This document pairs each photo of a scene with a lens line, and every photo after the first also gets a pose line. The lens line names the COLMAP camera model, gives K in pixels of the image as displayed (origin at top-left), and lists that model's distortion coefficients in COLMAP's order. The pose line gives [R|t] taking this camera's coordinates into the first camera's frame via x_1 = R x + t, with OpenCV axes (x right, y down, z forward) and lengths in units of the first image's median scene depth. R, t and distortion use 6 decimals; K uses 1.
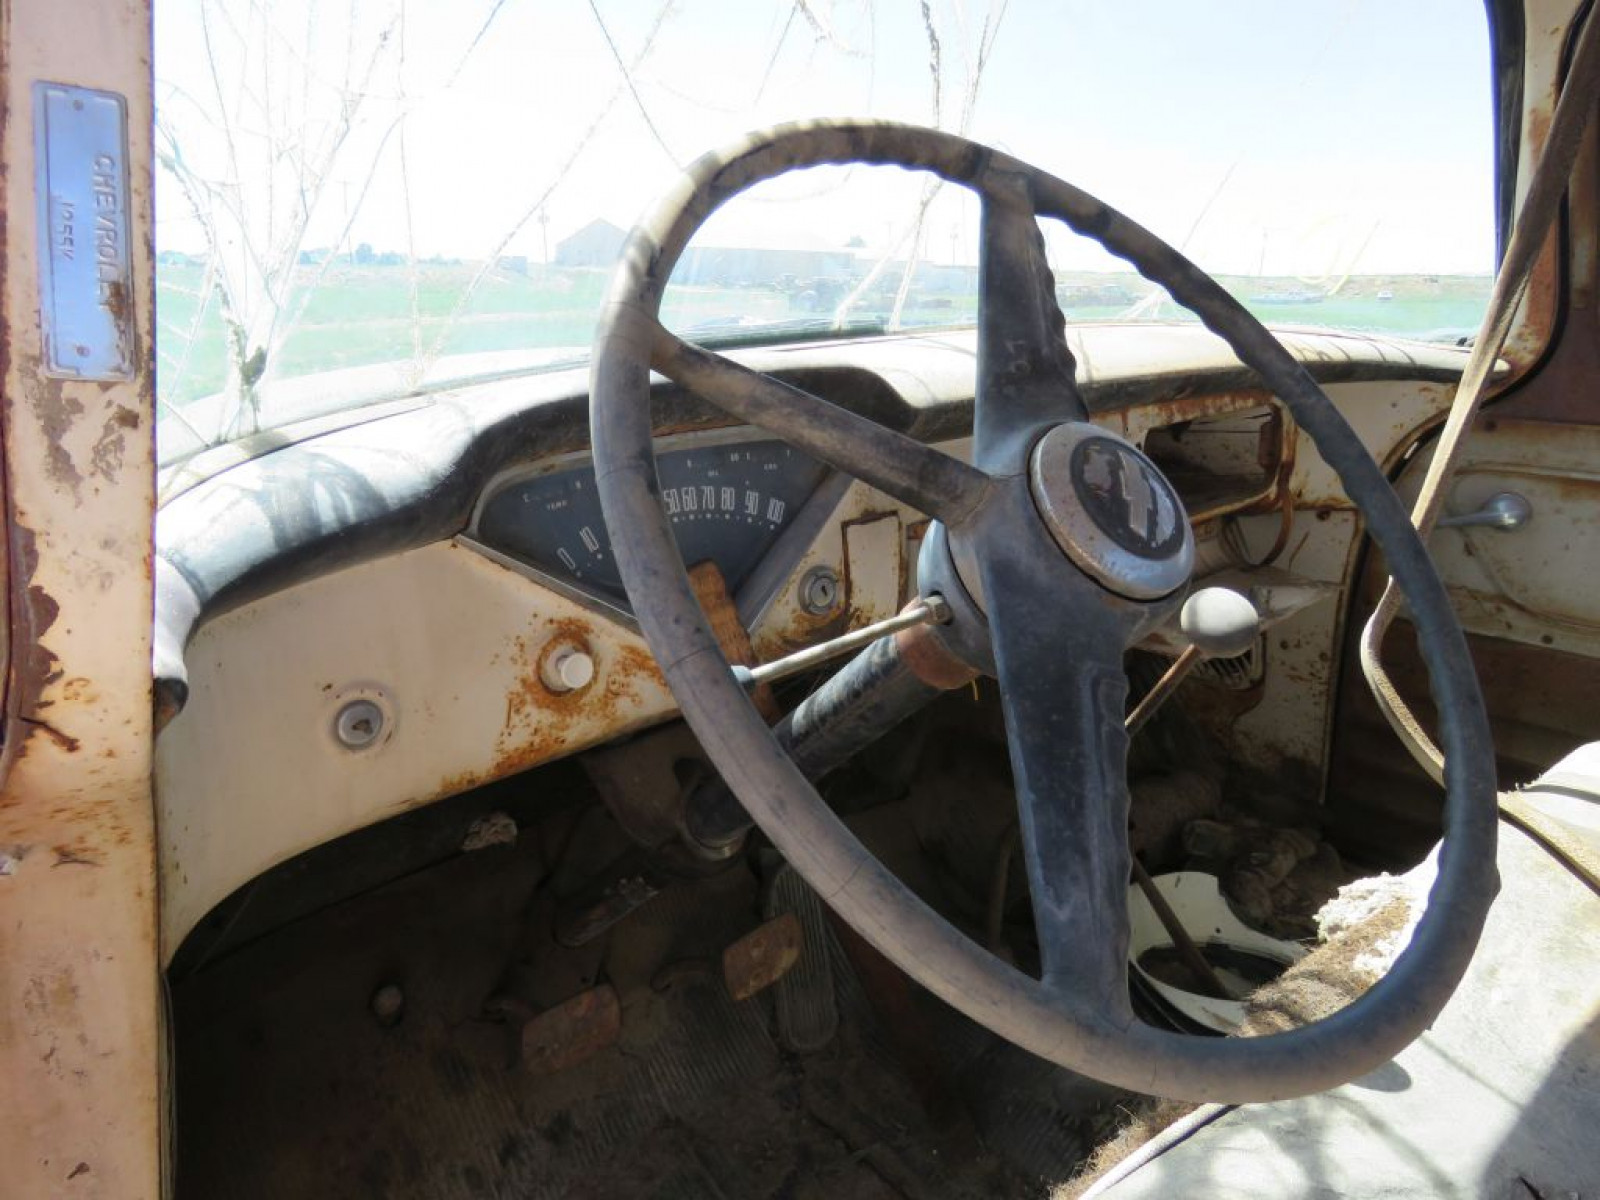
lens RADIAL K [[1009.4, 0, 794.7], [0, 1009.4, 613.0], [0, 0, 1]] dist [0.004959, 0.001118]
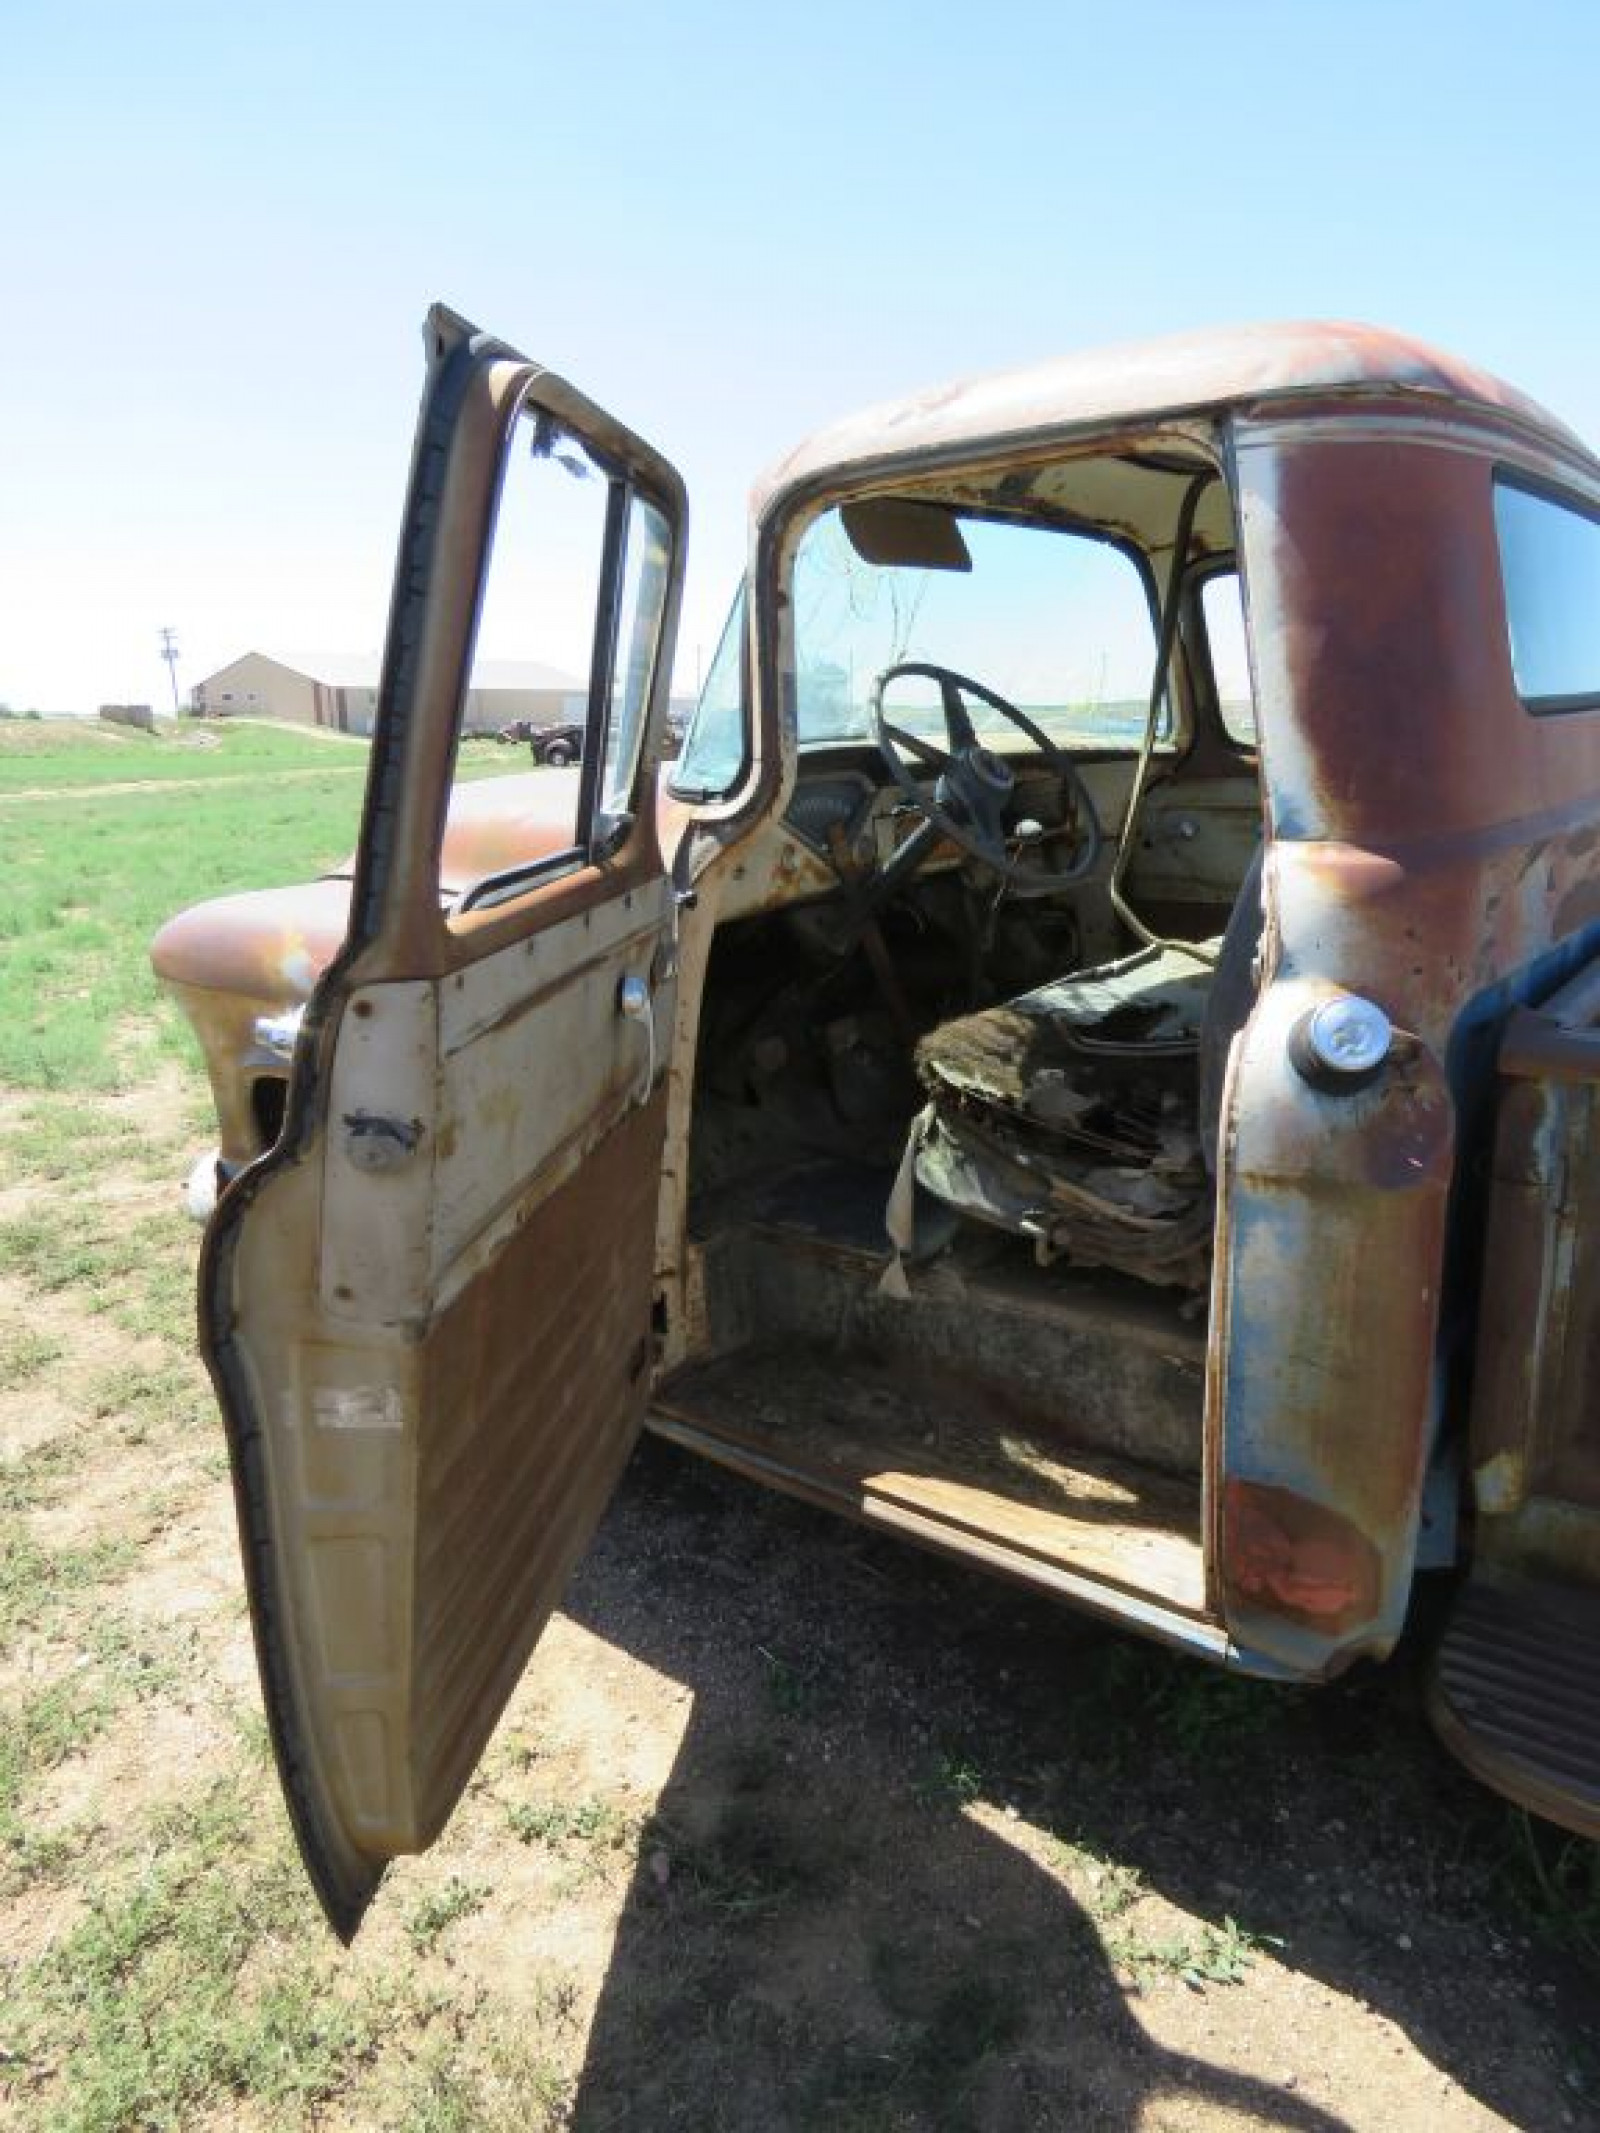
lens RADIAL K [[1353.3, 0, 809.6], [0, 1353.3, 1062.7], [0, 0, 1]] dist [-0.003068, -0.004021]
pose [[0.979442, -0.072624, 0.188199, -0.824631], [0.086131, 0.994187, -0.064604, 0.752342], [-0.182413, 0.079486, 0.980004, -2.226214]]
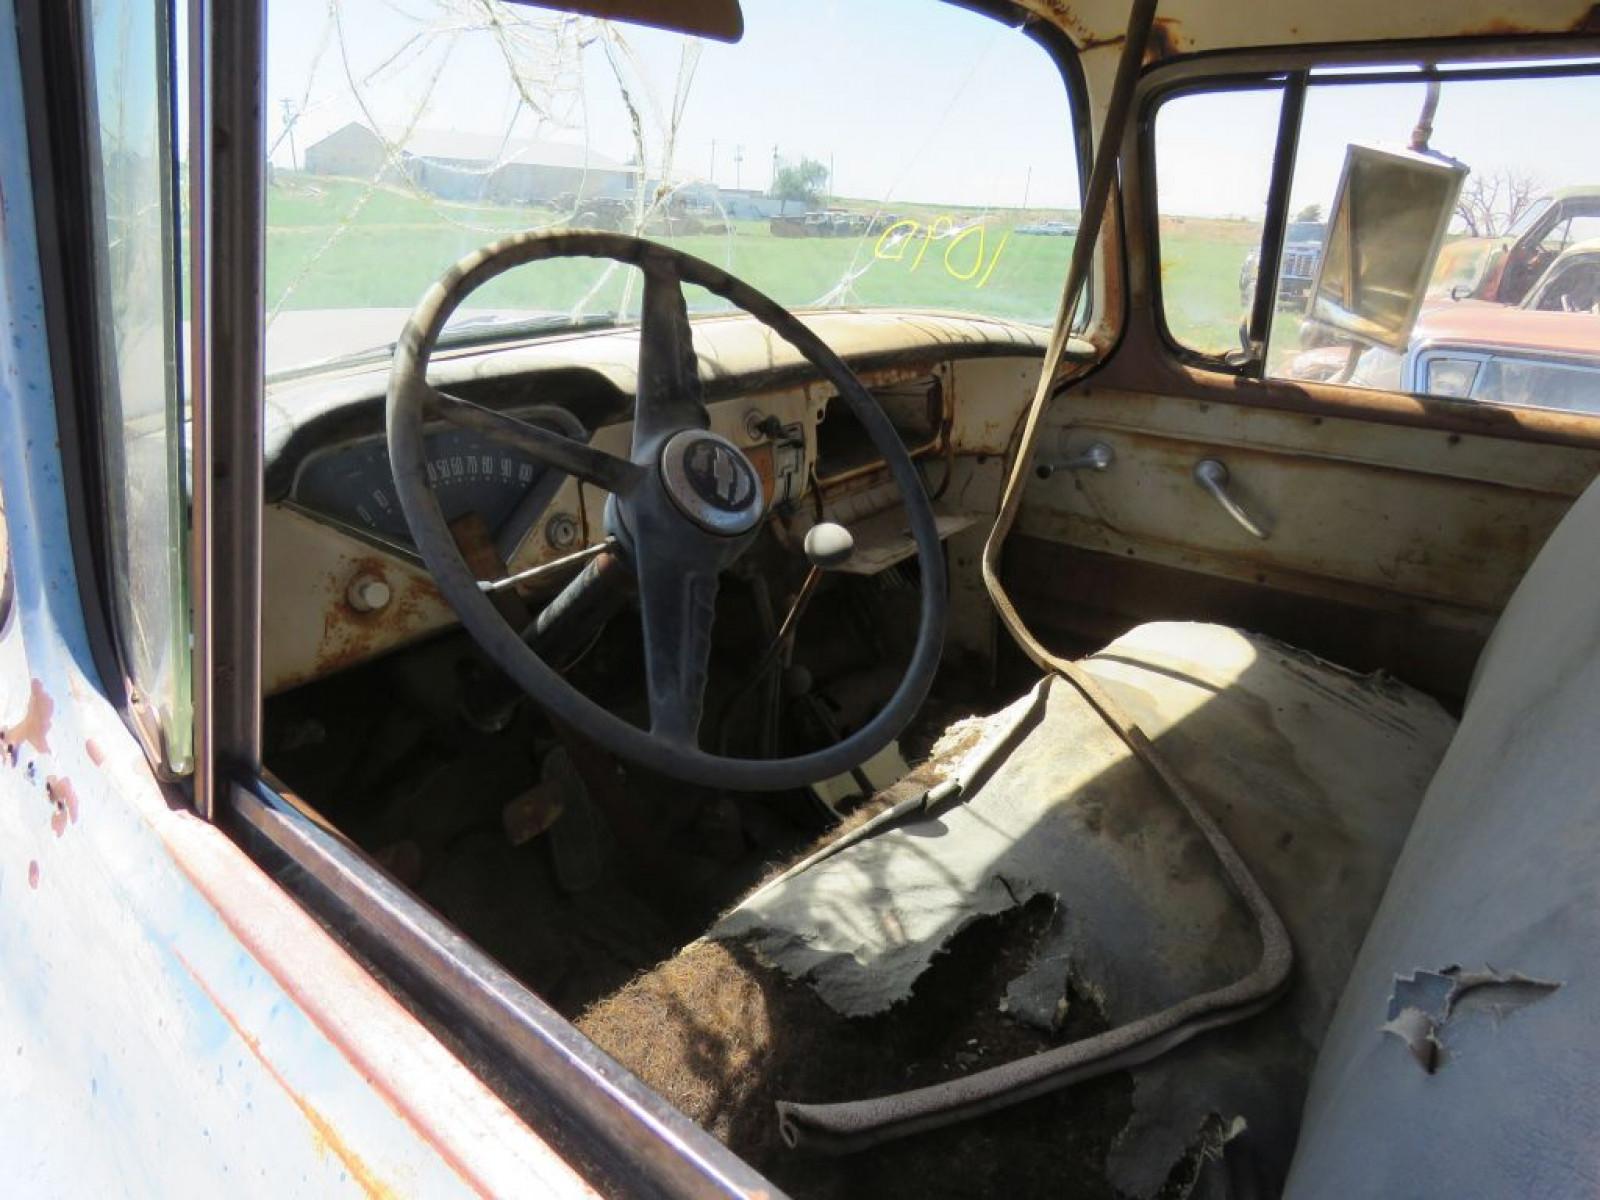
lens RADIAL K [[1016.9, 0, 800.0], [0, 1016.9, 600.0], [0, 0, 1]] dist [-0.001928, -0.003015]
pose [[0.978726, -0.040015, 0.201230, 0.065241], [0.029105, 0.997956, 0.056887, 0.001094], [-0.203095, -0.049820, 0.977891, -0.438921]]
